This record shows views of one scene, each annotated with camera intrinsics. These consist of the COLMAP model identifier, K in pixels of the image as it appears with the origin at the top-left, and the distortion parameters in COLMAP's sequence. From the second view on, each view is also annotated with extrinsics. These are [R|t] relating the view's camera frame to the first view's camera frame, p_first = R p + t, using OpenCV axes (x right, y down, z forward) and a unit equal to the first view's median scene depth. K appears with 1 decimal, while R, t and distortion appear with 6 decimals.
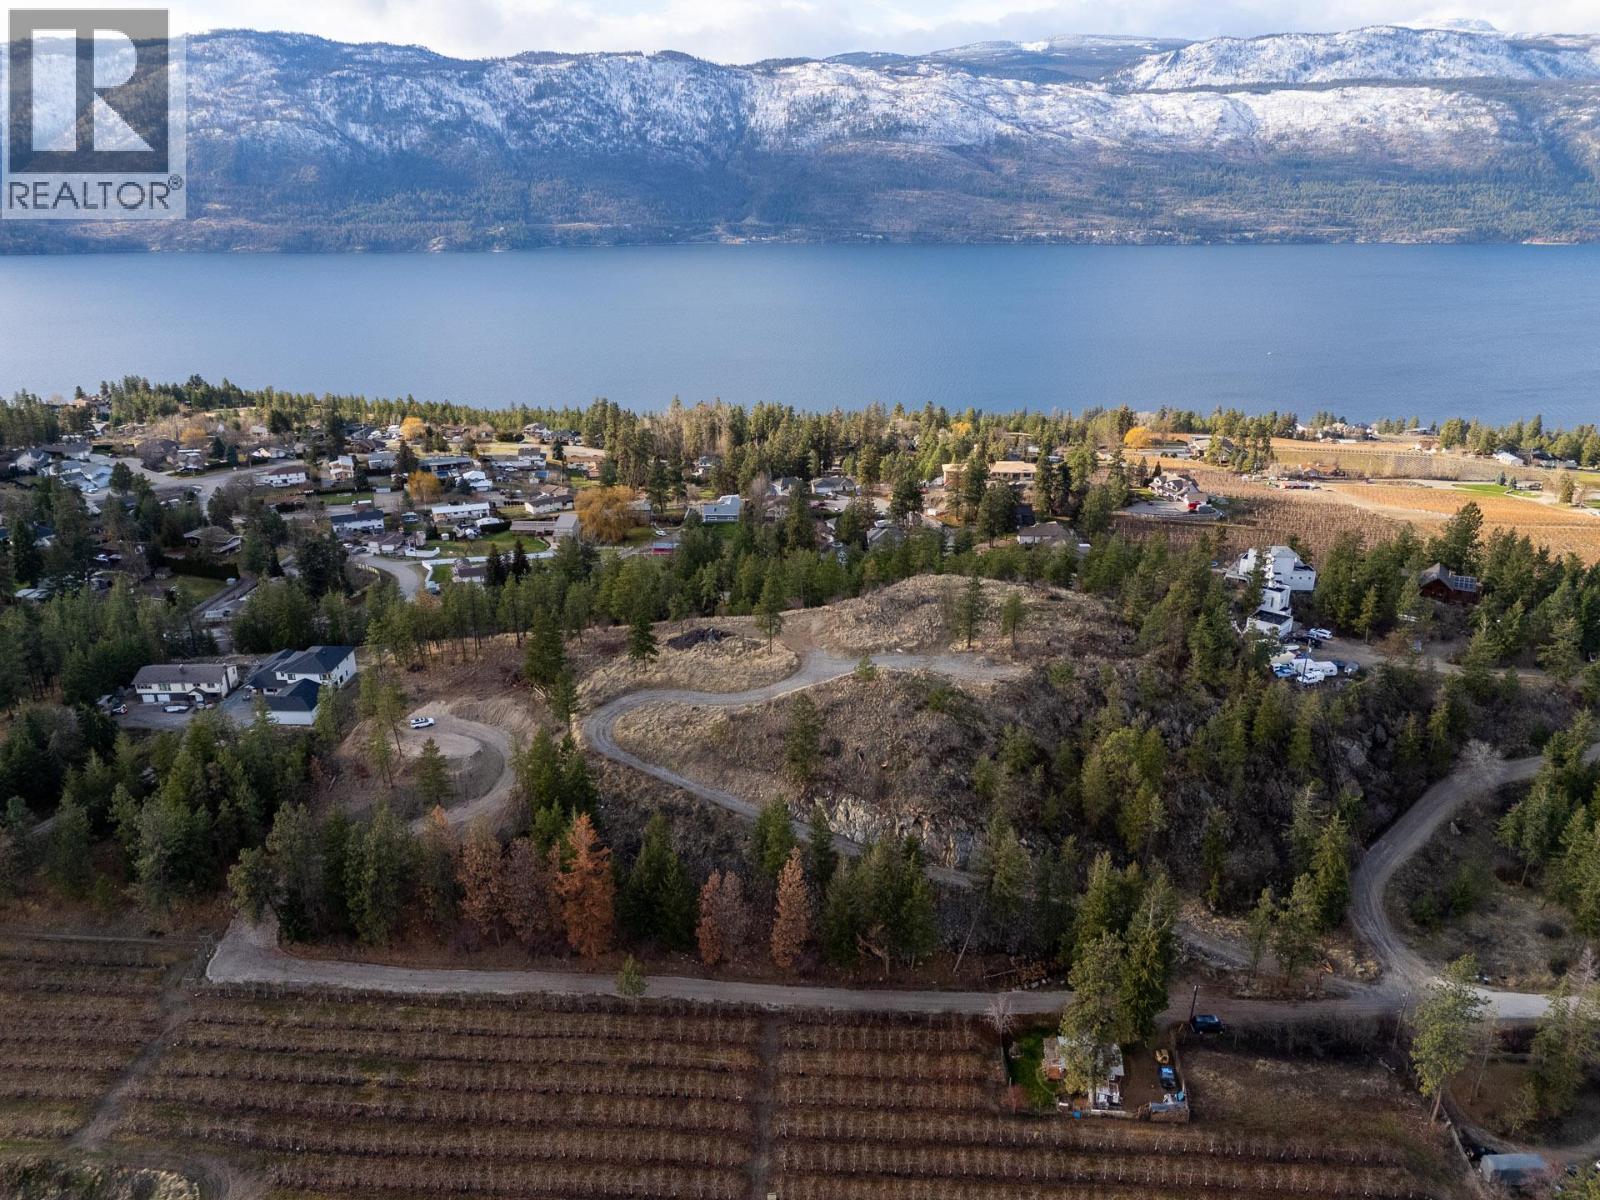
lens RADIAL K [[1170.6, 0, 798.5], [0, 1170.6, 602.0], [0, 0, 1]] dist [0.082705, -0.071658]
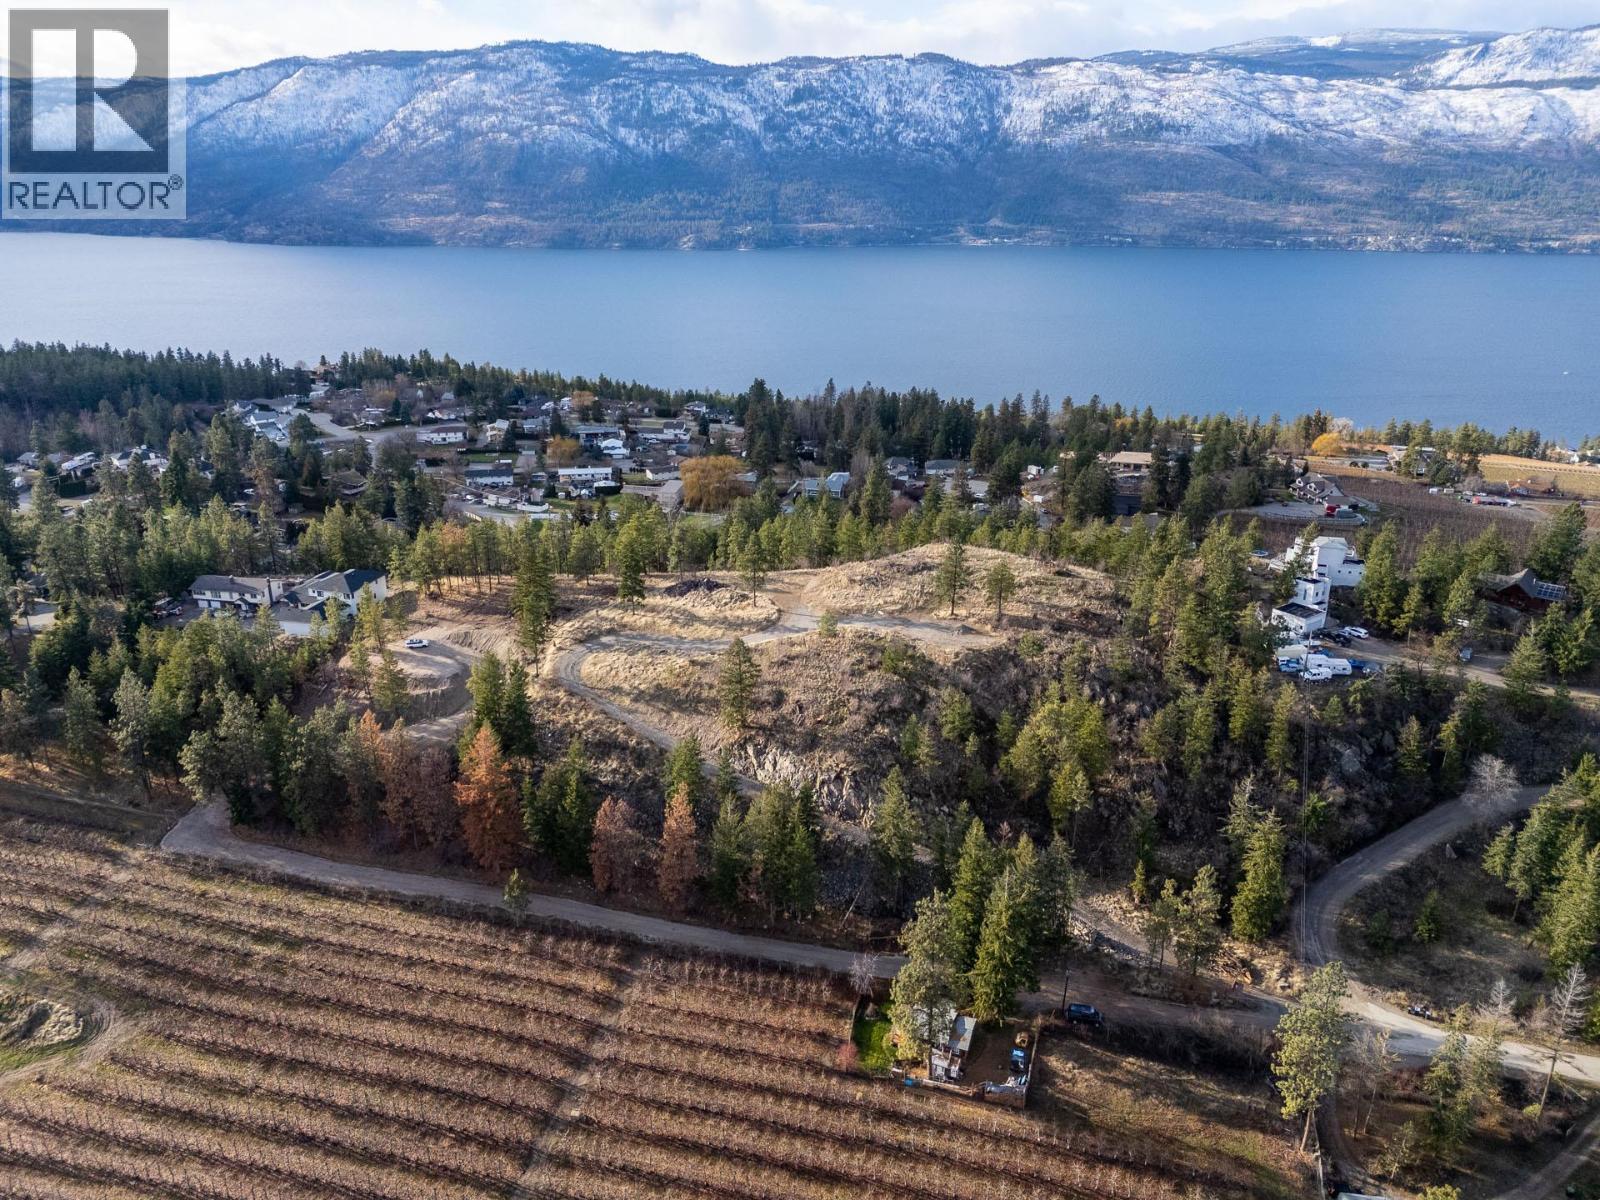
lens RADIAL K [[1175.3, 0, 797.5], [0, 1175.3, 594.2], [0, 0, 1]] dist [0.082936, -0.072150]
pose [[0.978801, 0.074469, -0.190798, 0.204114], [-0.076332, 0.997079, -0.002424, 0.033849], [0.190060, 0.016936, 0.981626, 0.027057]]
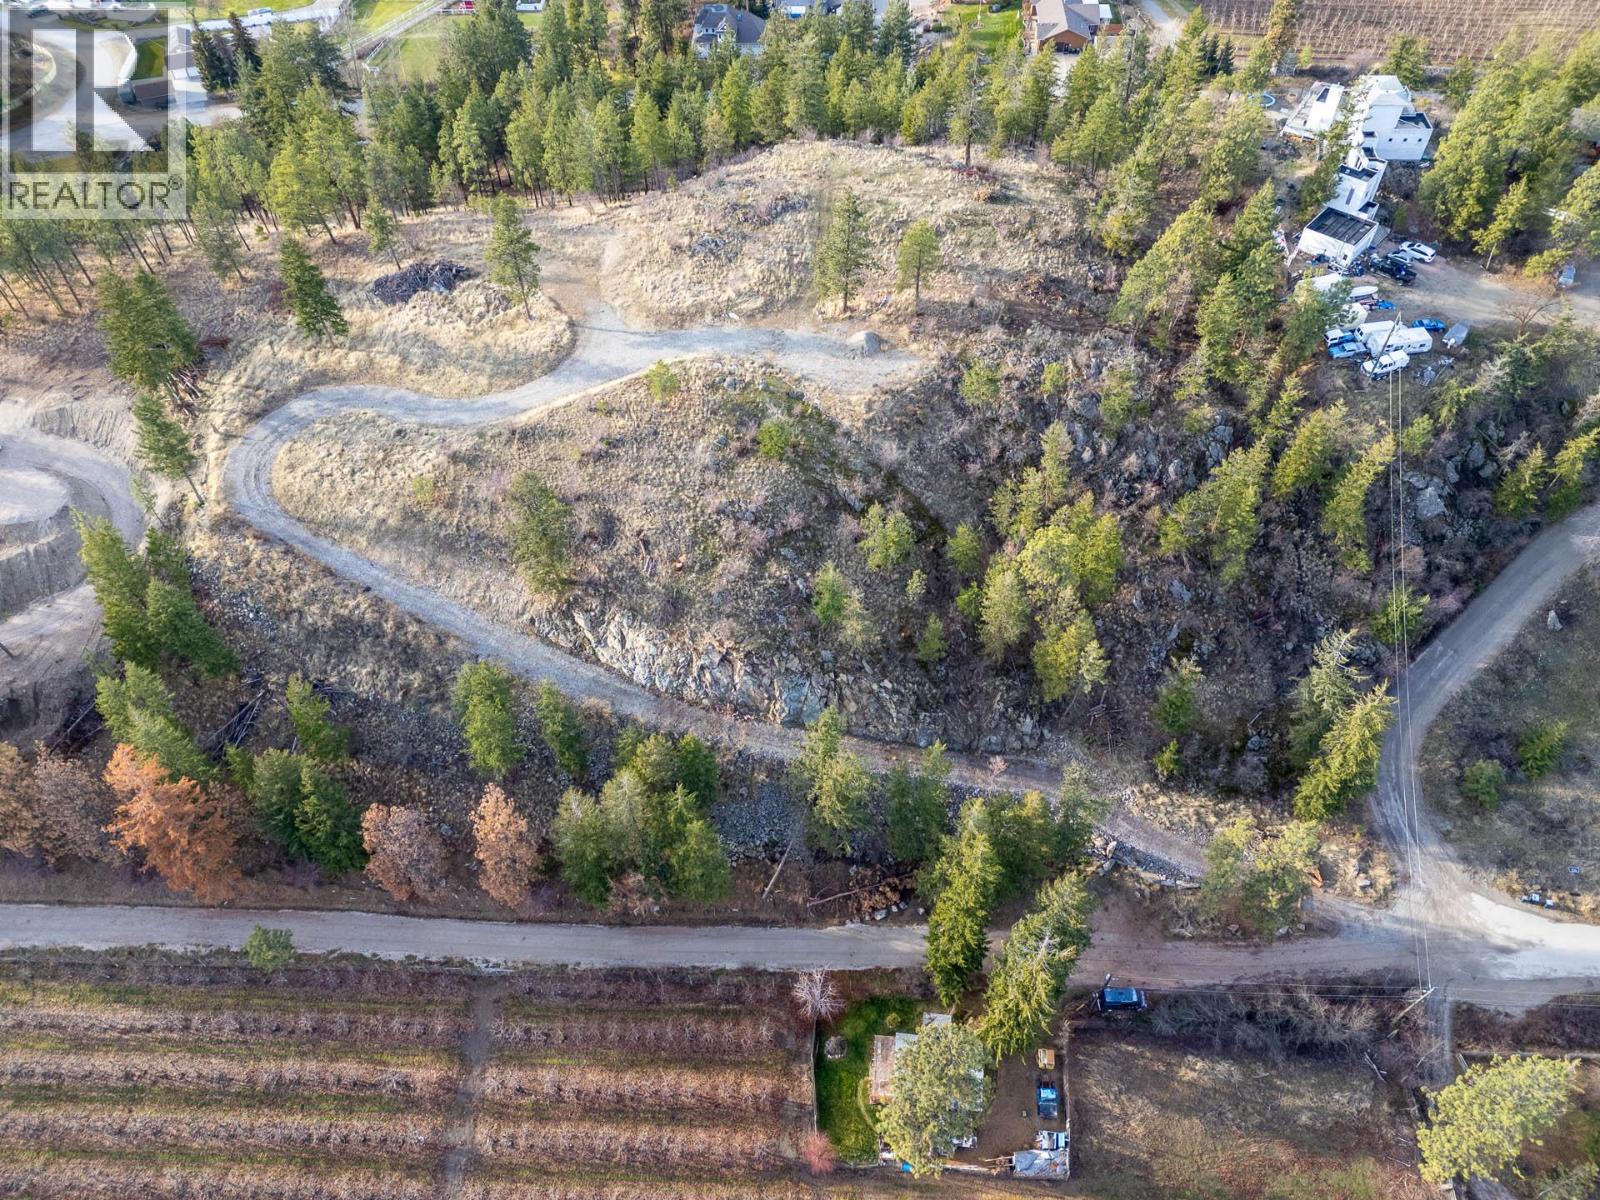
lens RADIAL K [[1170.6, 0, 798.5], [0, 1170.6, 602.0], [0, 0, 1]] dist [0.082705, -0.071658]
pose [[0.999873, -0.013962, -0.007624, 0.123420], [0.015907, 0.874111, 0.485465, -0.128366], [-0.000114, -0.485525, 0.874223, 0.380810]]
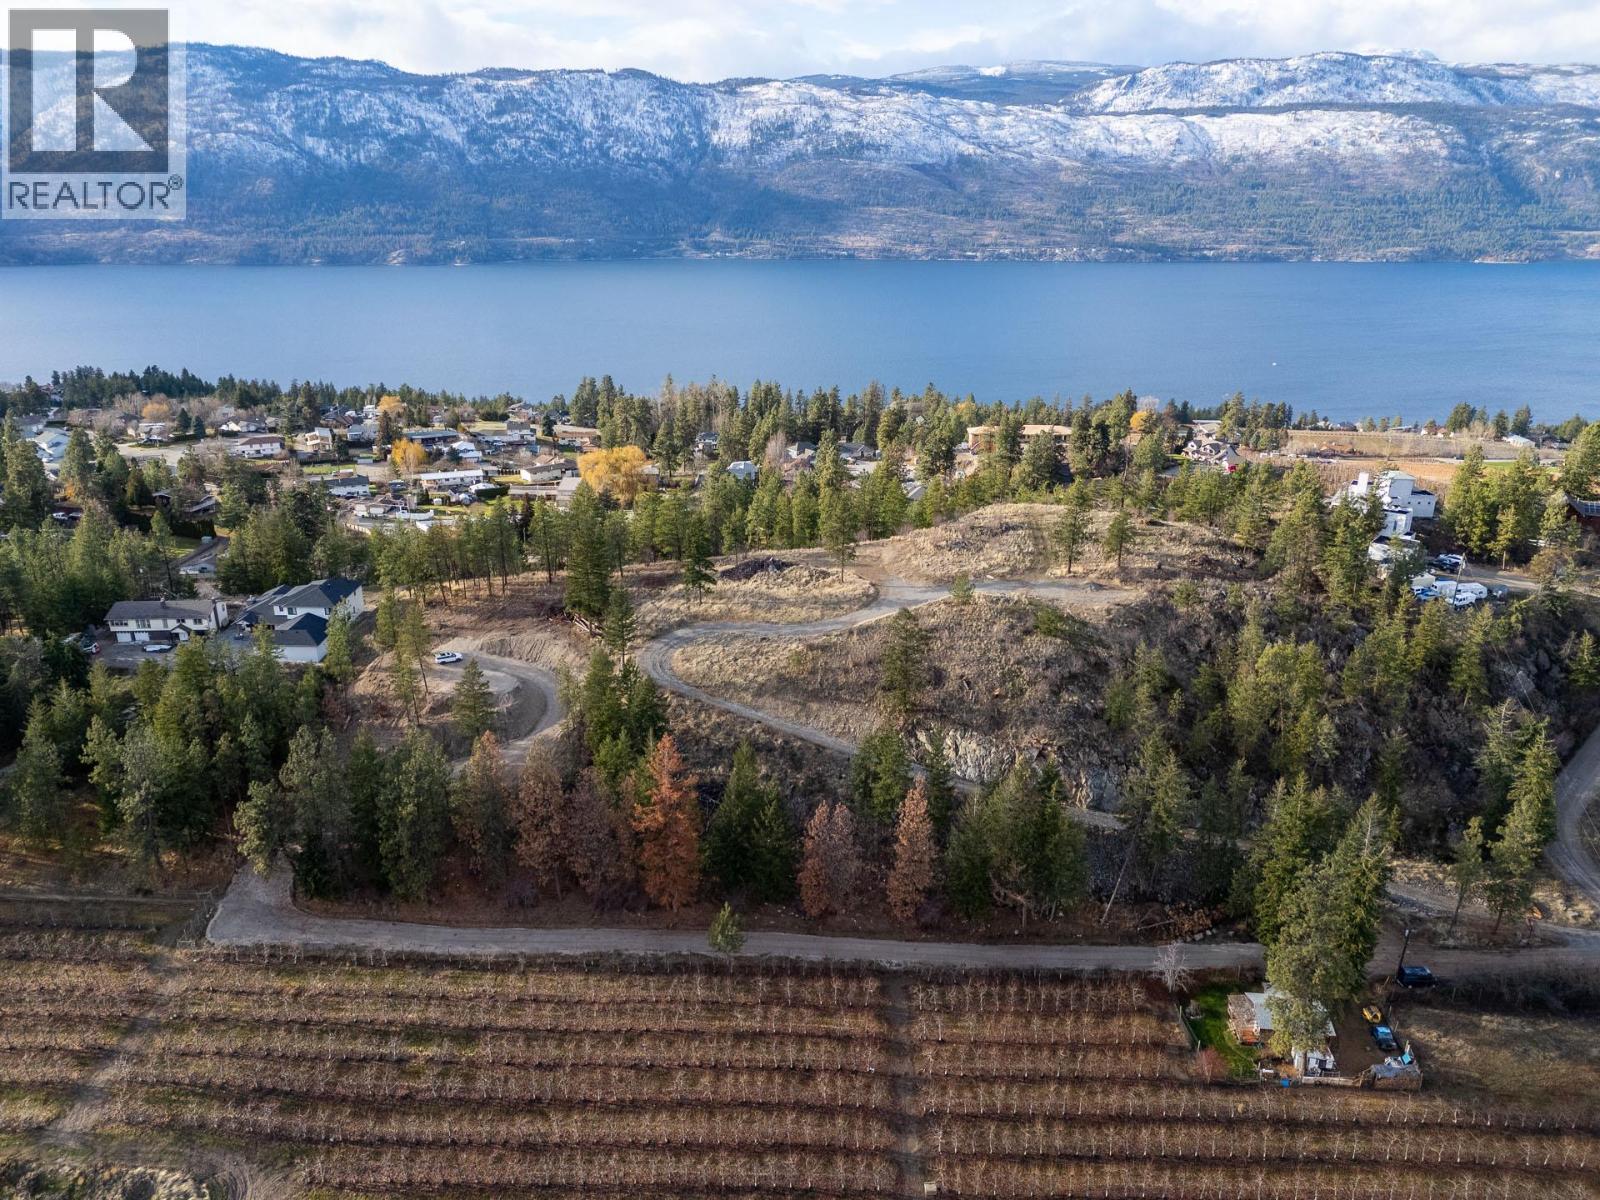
lens RADIAL K [[1170.6, 0, 798.5], [0, 1170.6, 602.0], [0, 0, 1]] dist [0.082705, -0.071658]
pose [[0.999436, -0.004963, 0.033224, -0.087497], [0.005551, 0.999829, -0.017628, 0.075316], [-0.033131, 0.017802, 0.999292, 0.122208]]
